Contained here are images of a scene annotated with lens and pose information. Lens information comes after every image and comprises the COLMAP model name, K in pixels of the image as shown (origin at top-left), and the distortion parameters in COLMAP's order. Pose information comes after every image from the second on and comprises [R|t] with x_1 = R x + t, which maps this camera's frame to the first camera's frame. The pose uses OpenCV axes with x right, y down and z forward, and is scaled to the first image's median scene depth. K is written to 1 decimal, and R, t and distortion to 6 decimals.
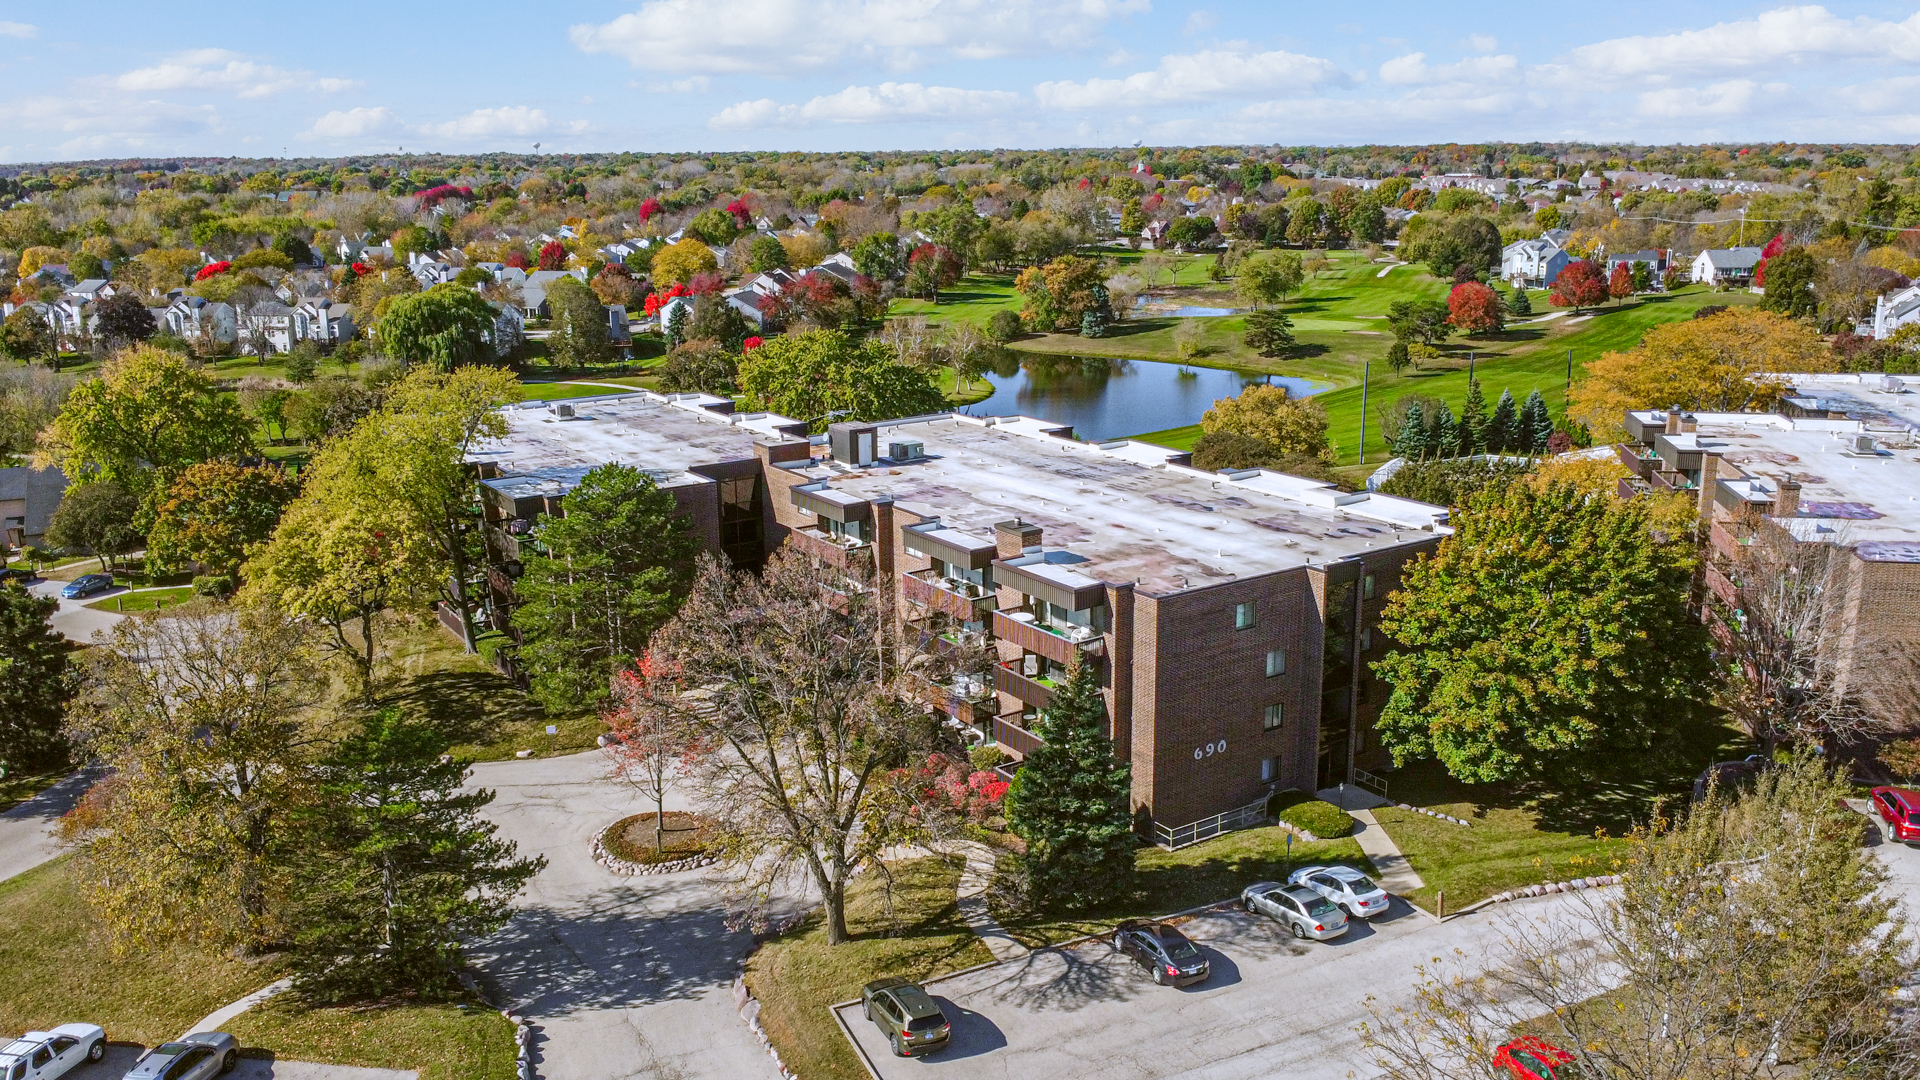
lens RADIAL K [[1558.3, 0, 960.0], [0, 1558.3, 540.0], [0, 0, 1]] dist [-0.007344, -0.050693]
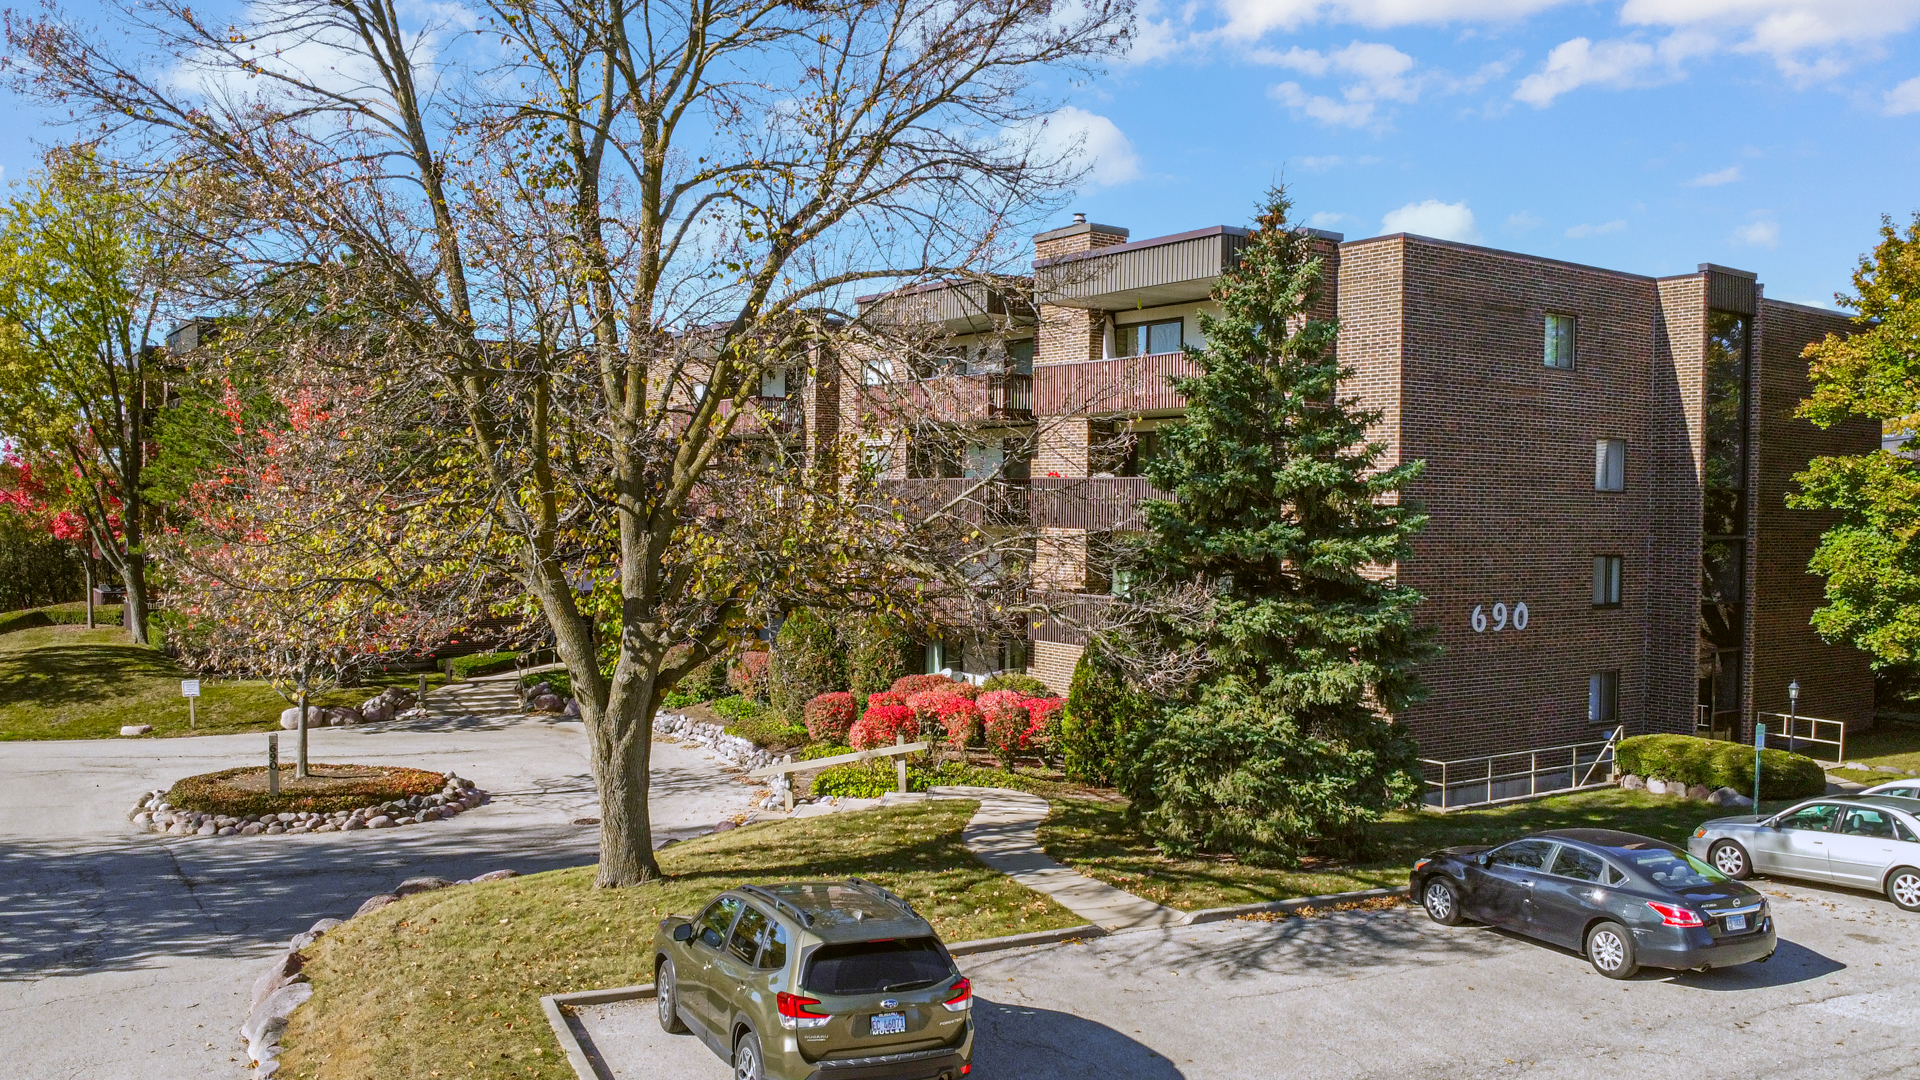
lens RADIAL K [[1560.9, 0, 957.6], [0, 1560.9, 543.4], [0, 0, 1]] dist [-0.005378, -0.061791]
pose [[0.999399, 0.026612, 0.022217, -0.002790], [-0.021361, 0.977476, -0.209963, 0.046644], [-0.027304, 0.209363, 0.977457, 0.118223]]
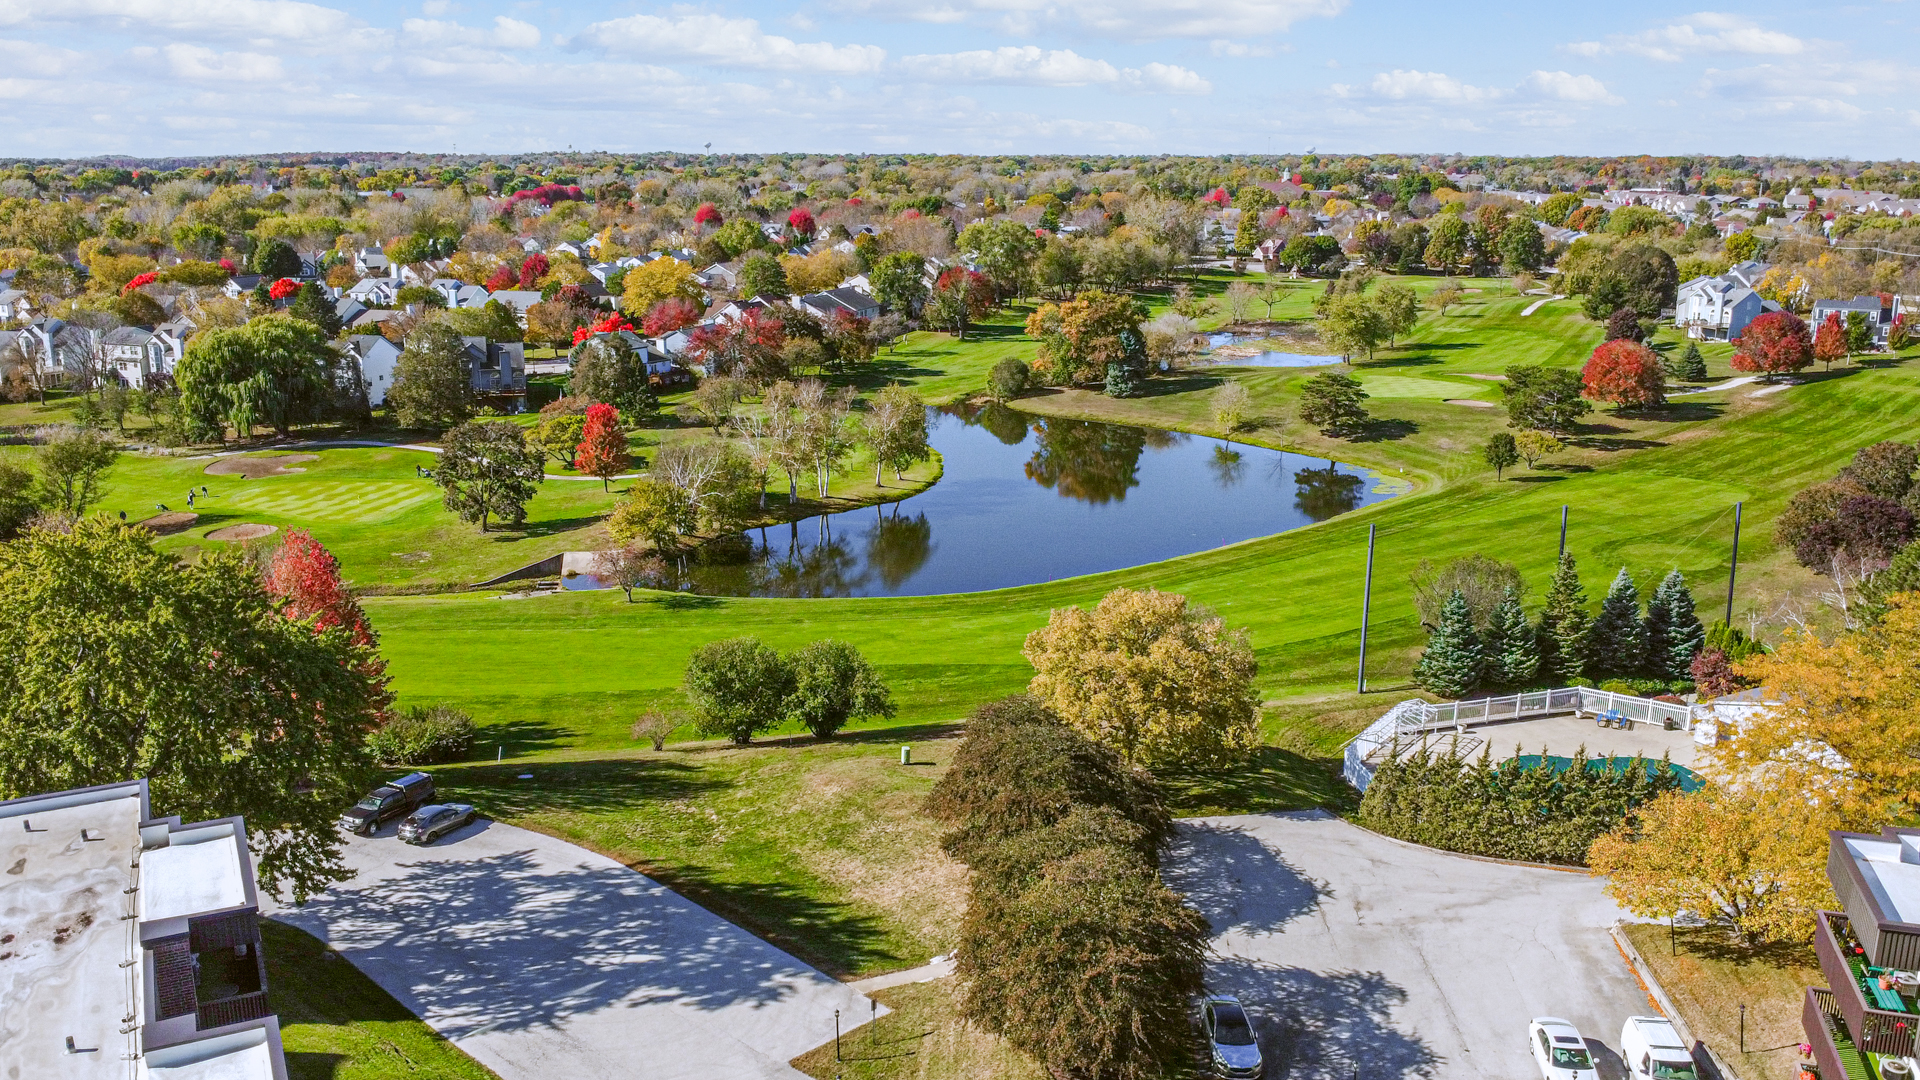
lens RADIAL K [[1558.3, 0, 960.0], [0, 1558.3, 540.0], [0, 0, 1]] dist [-0.007344, -0.050693]
pose [[0.993769, 0.037745, -0.104871, 0.090741], [-0.037996, 0.999278, -0.000392, -0.055018], [0.104780, 0.004374, 0.994486, 0.215992]]
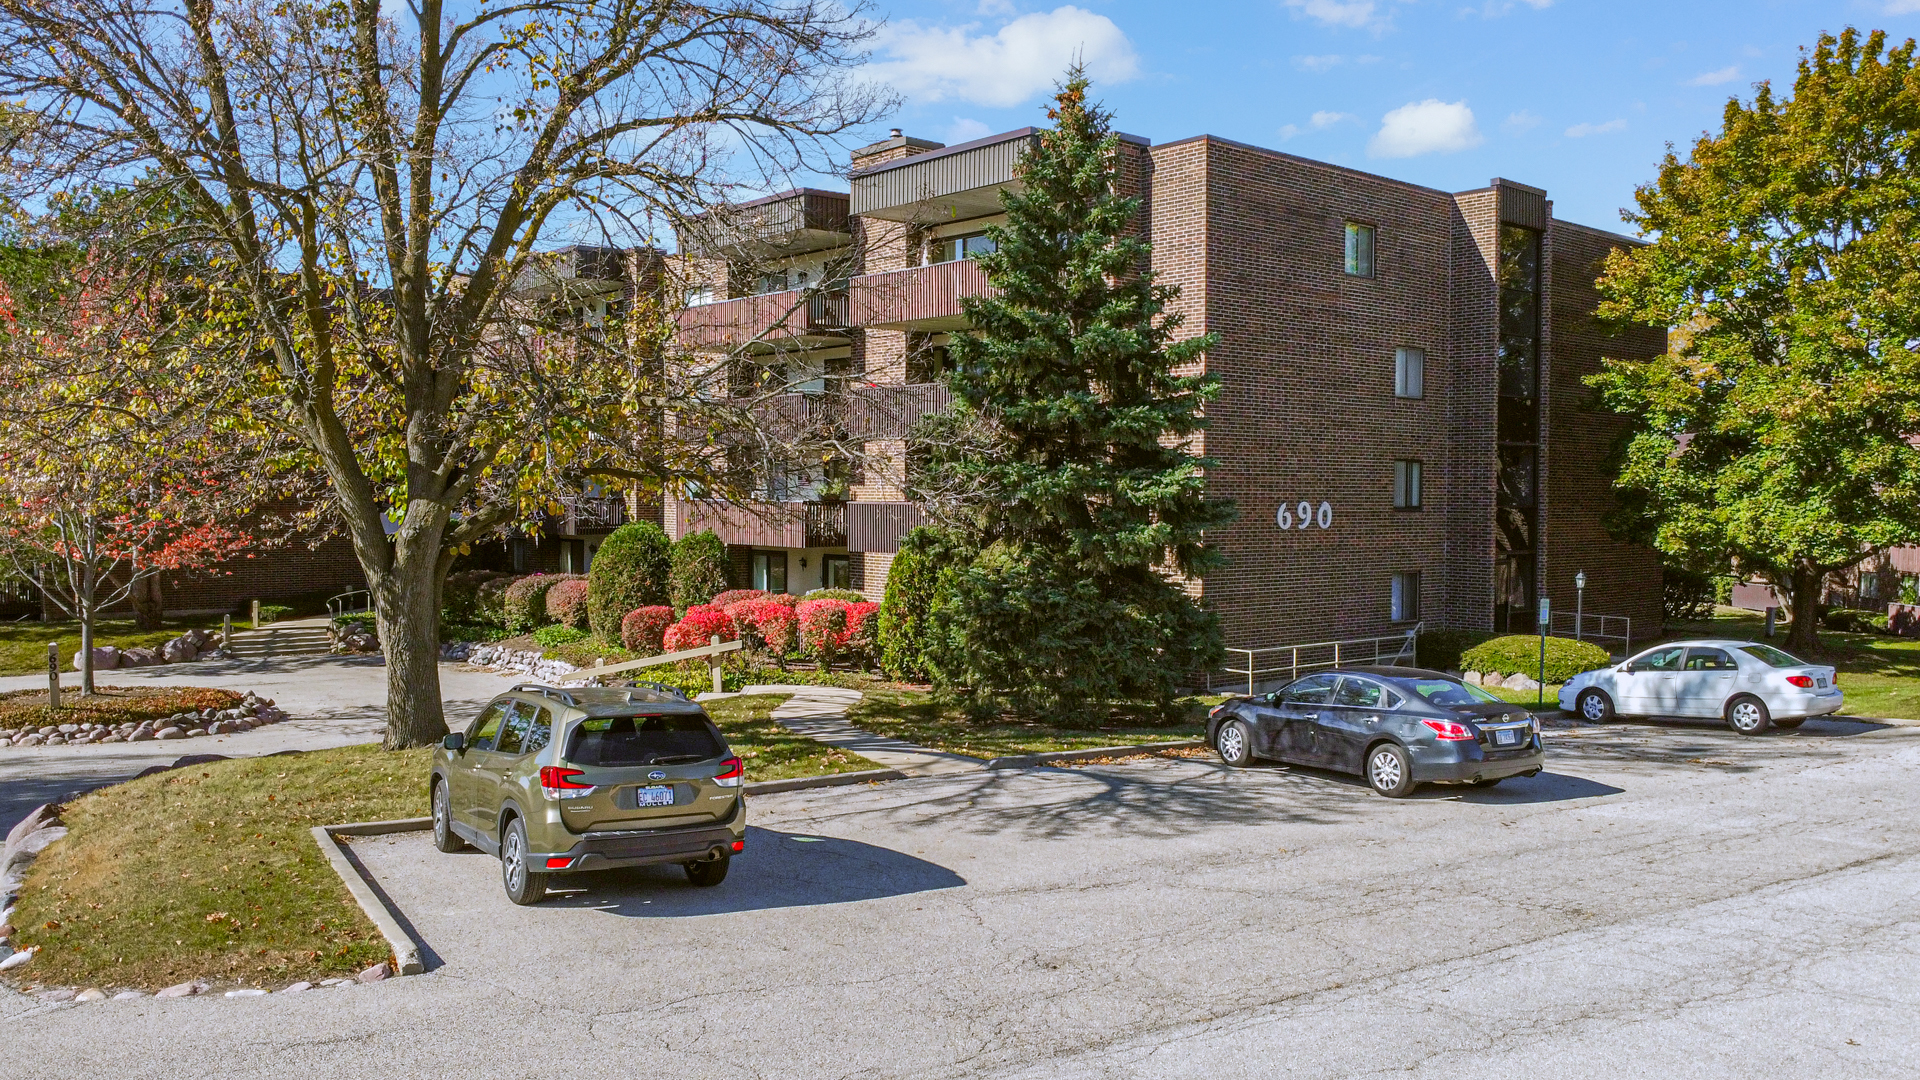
lens RADIAL K [[1558.3, 0, 960.0], [0, 1558.3, 540.0], [0, 0, 1]] dist [-0.007344, -0.050693]
pose [[0.992383, 0.013835, 0.122413, -0.000767], [0.011161, 0.979490, -0.201183, 0.051623], [-0.122685, 0.201017, 0.971875, 0.119236]]
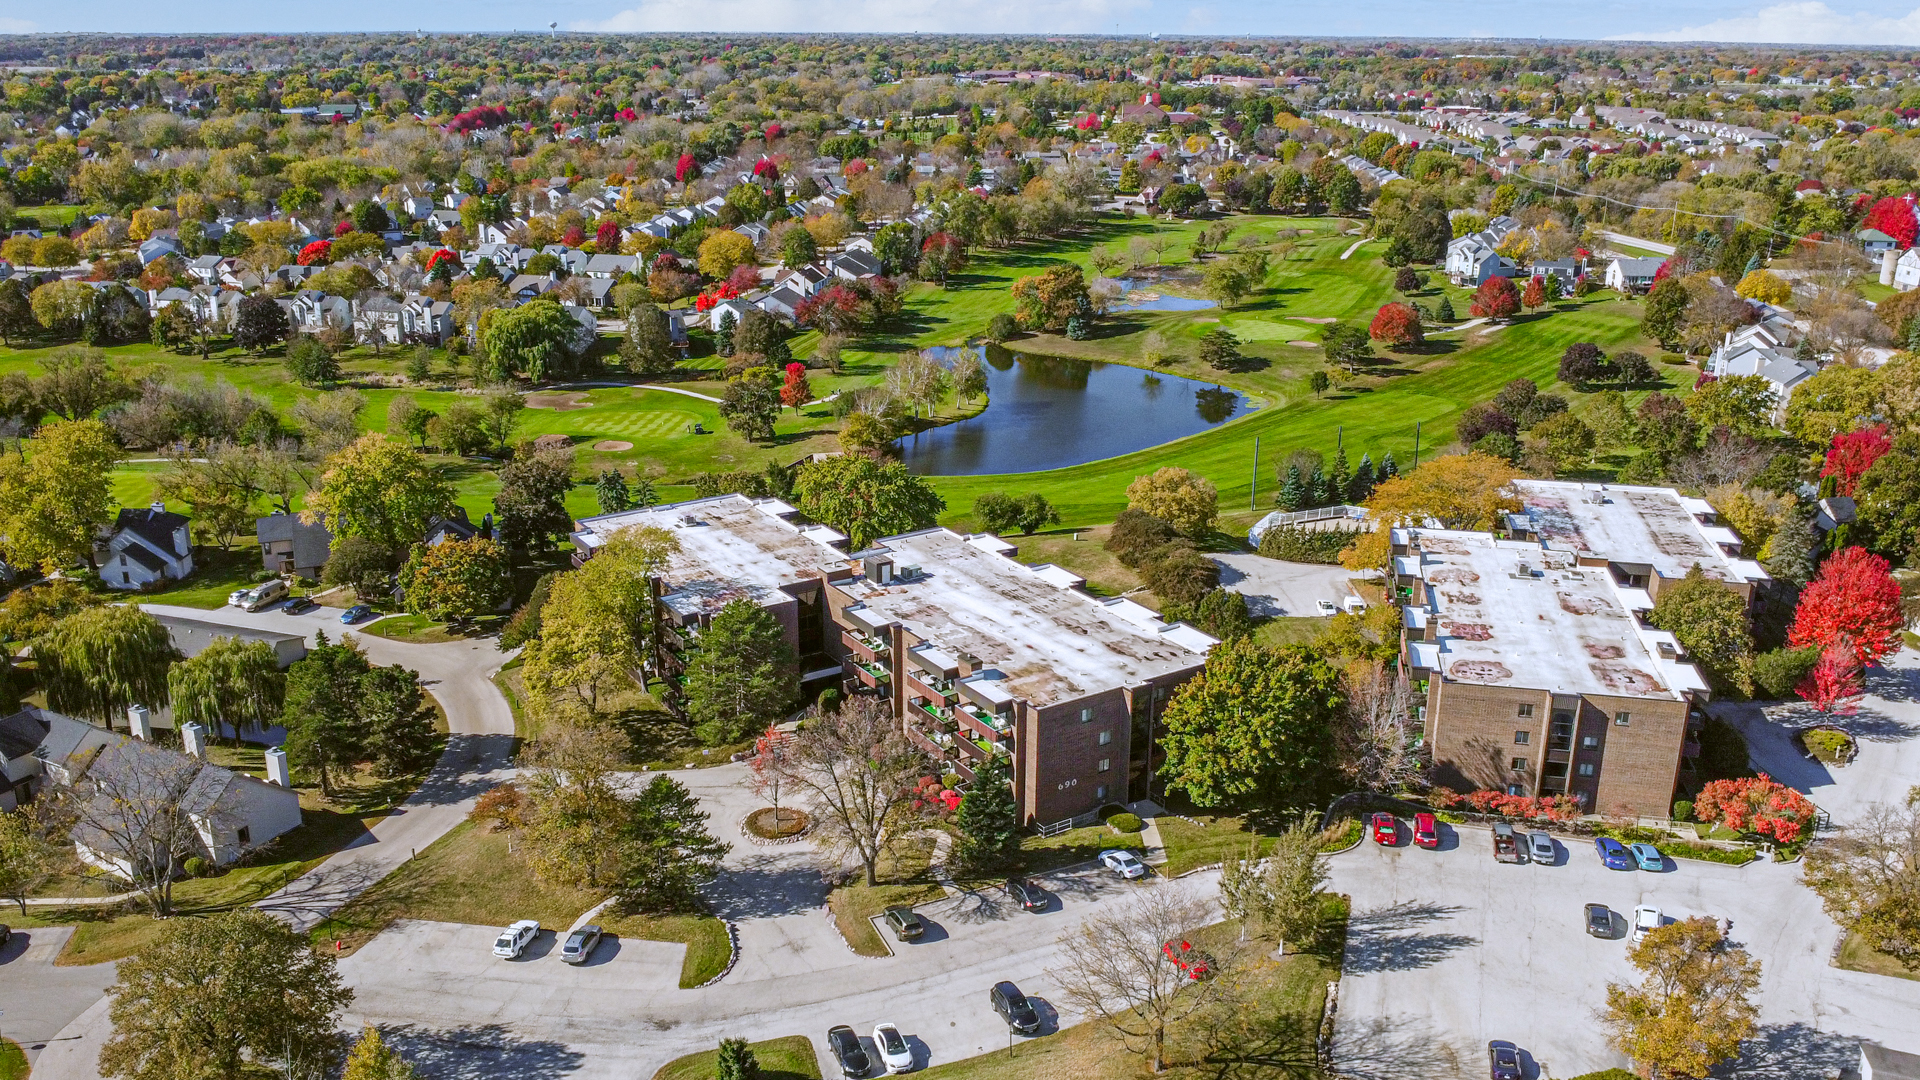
lens RADIAL K [[1558.3, 0, 960.0], [0, 1558.3, 540.0], [0, 0, 1]] dist [-0.007344, -0.050693]
pose [[0.999802, 0.018734, -0.006775, 0.008109], [-0.018176, 0.997043, 0.074666, -0.065220], [0.008154, -0.074528, 0.997186, -0.188063]]
